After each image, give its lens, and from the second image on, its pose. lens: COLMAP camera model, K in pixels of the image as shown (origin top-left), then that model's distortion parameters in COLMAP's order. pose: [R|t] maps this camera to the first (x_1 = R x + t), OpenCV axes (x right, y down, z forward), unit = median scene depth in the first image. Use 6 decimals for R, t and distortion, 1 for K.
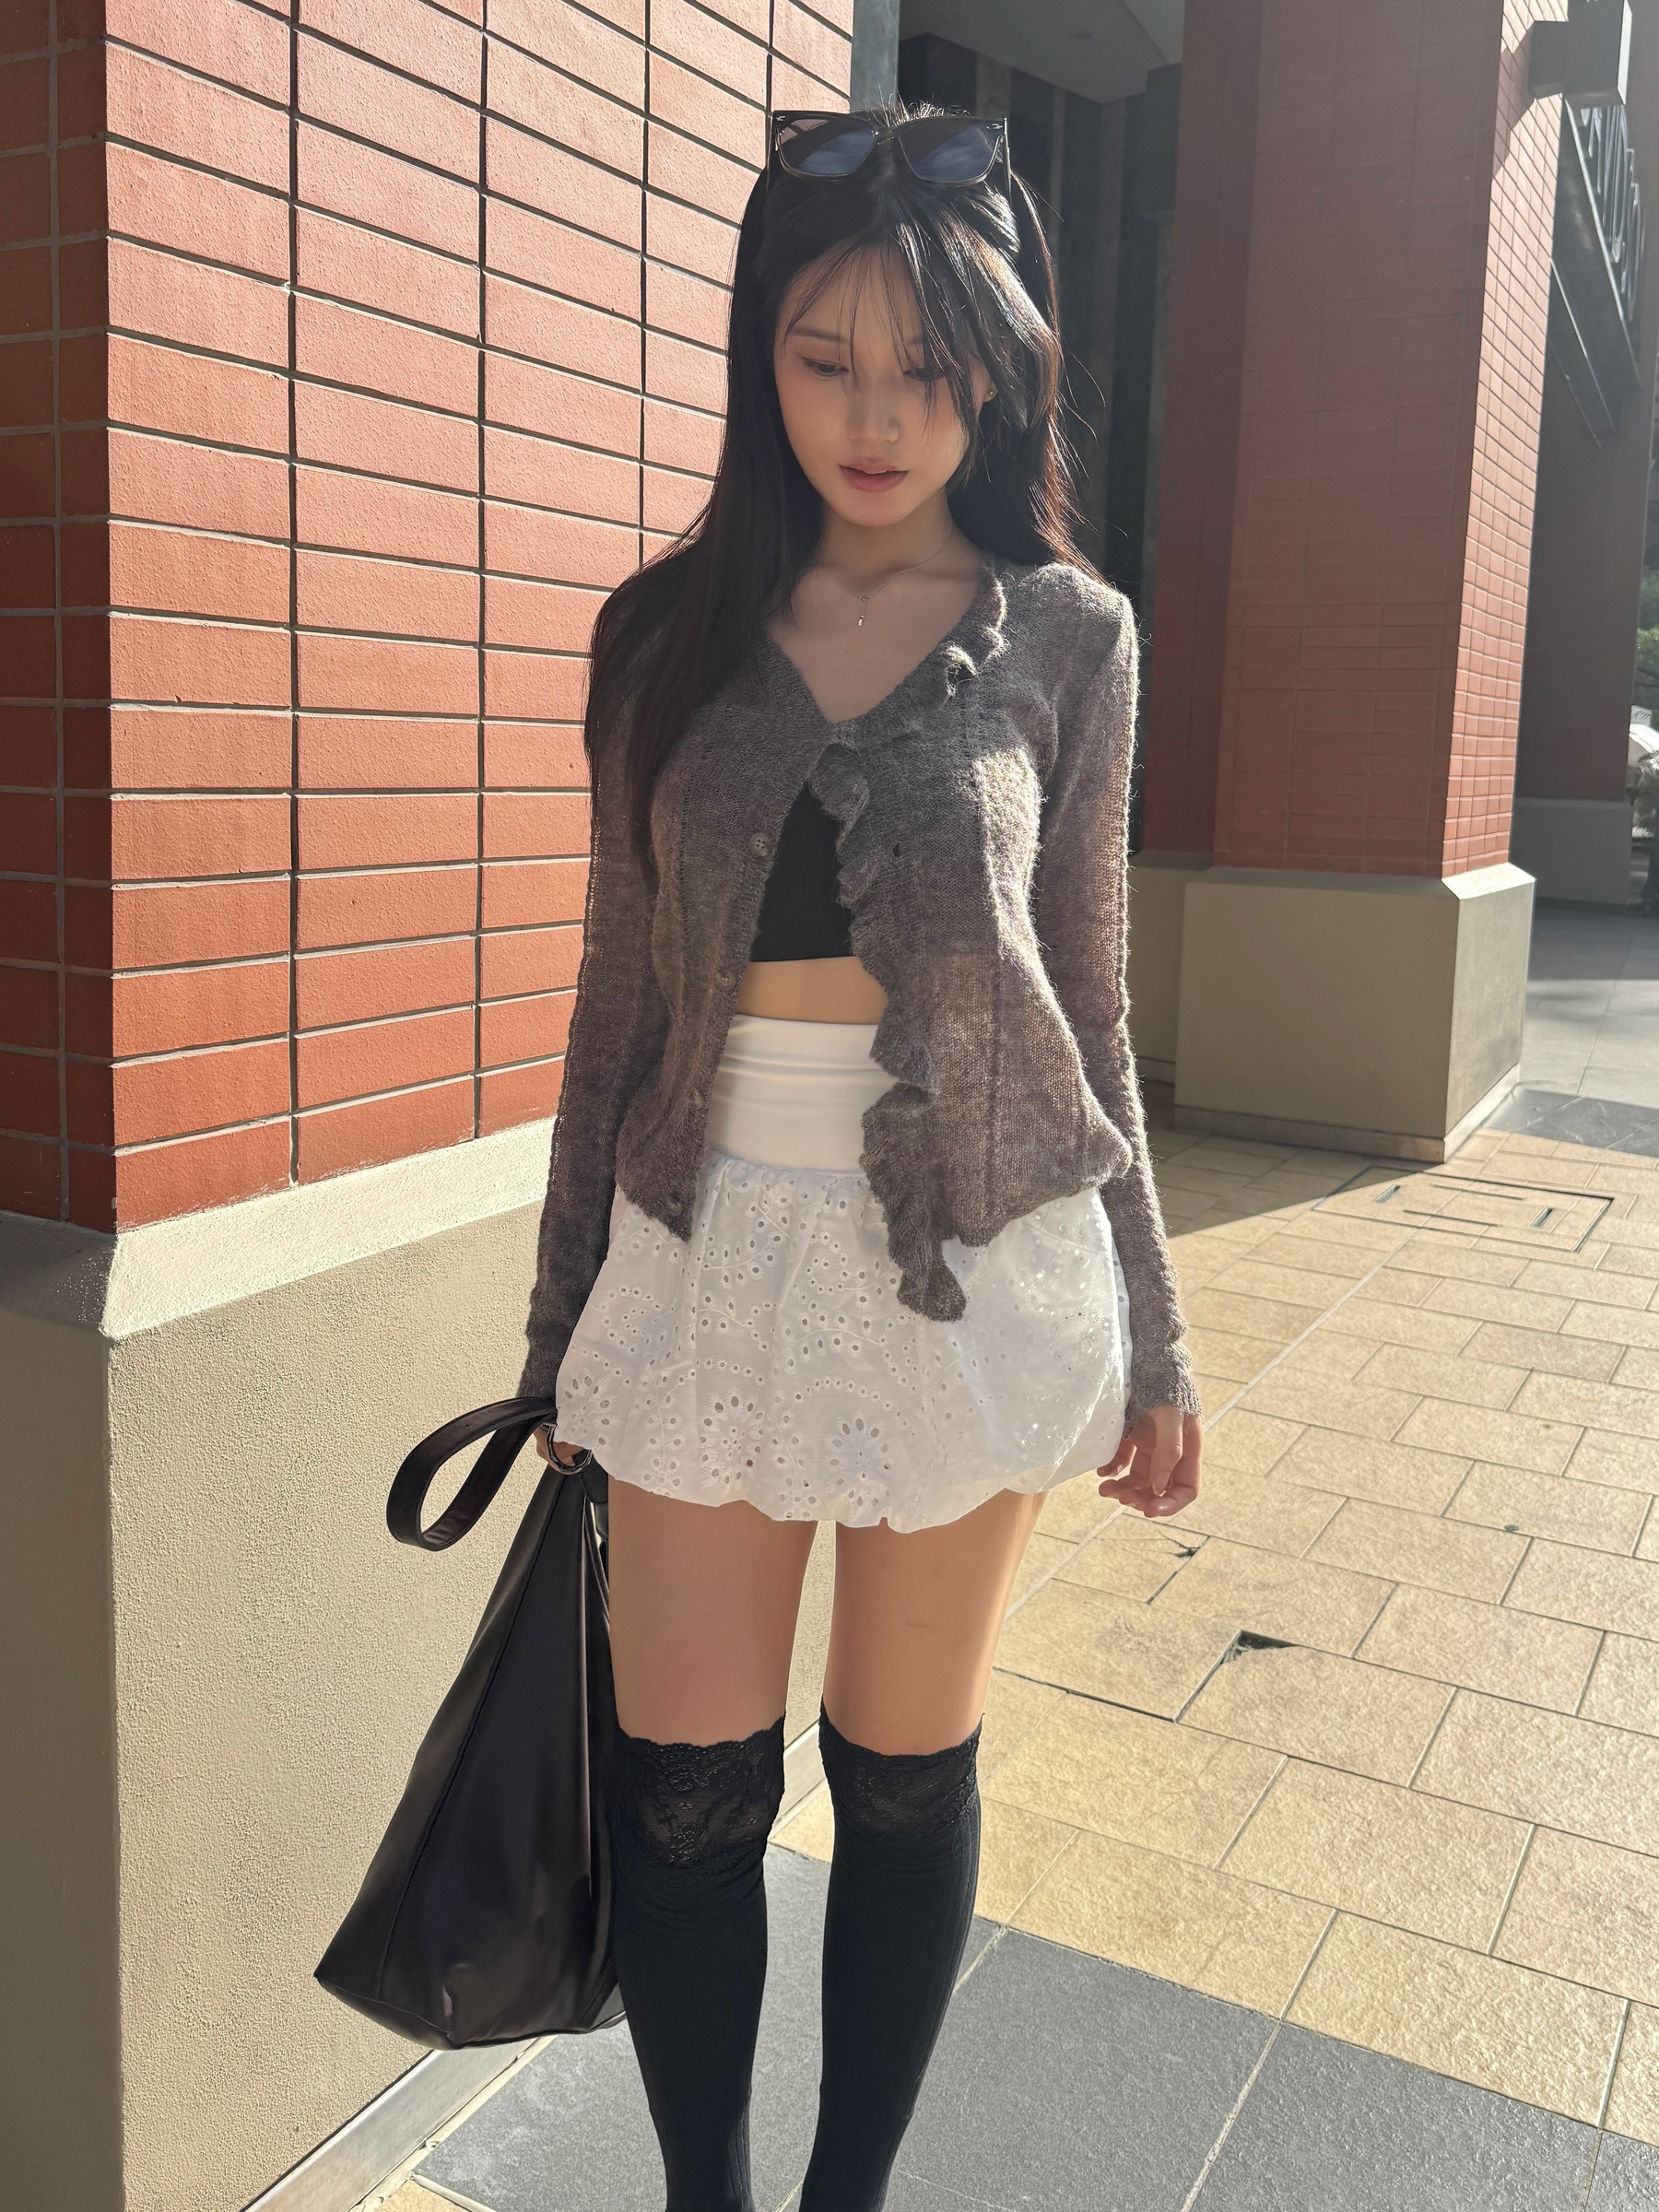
lens RADIAL K [[1789.0, 0, 798.3], [0, 1789.0, 969.7], [0, 0, 1]] dist [0.039470, -0.084243]
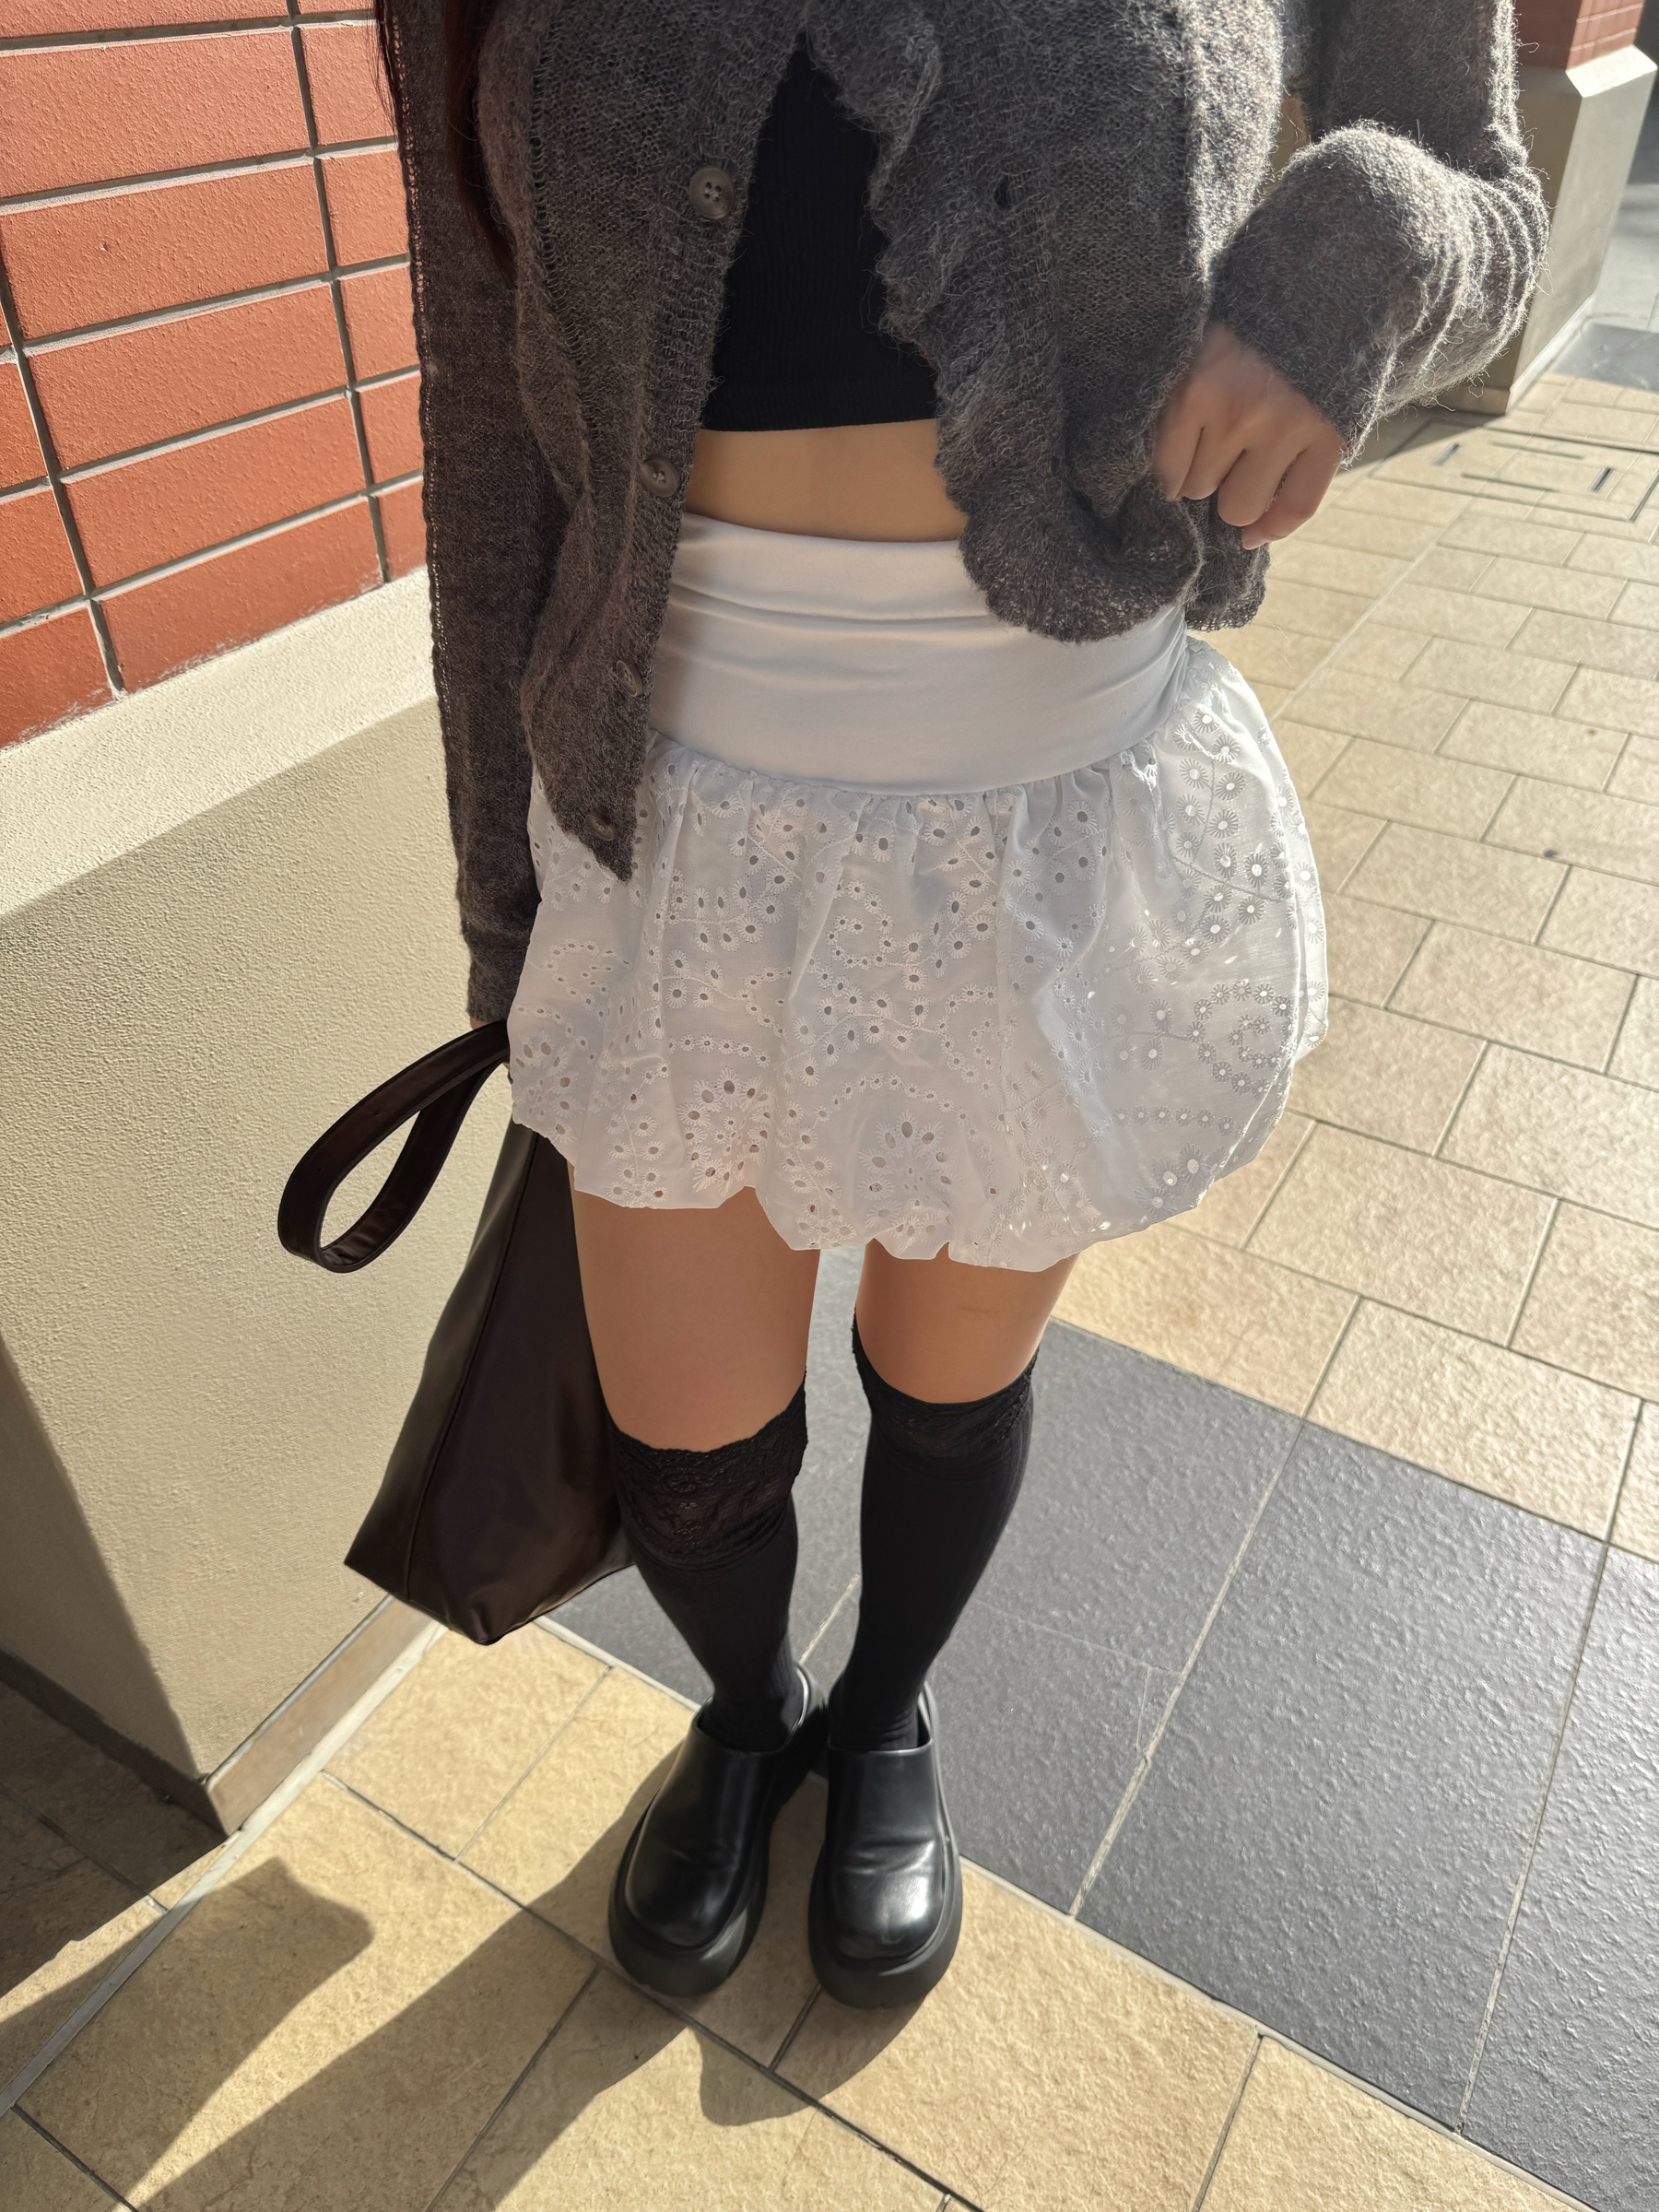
lens RADIAL K [[1549.8, 0, 808.1], [0, 1549.8, 1117.0], [0, 0, 1]] dist [-0.001776, -0.019668]
pose [[0.999550, -0.009913, -0.028322, 0.008220], [0.023197, 0.853978, 0.519792, -0.041646], [0.019034, -0.520215, 0.853824, 0.309265]]
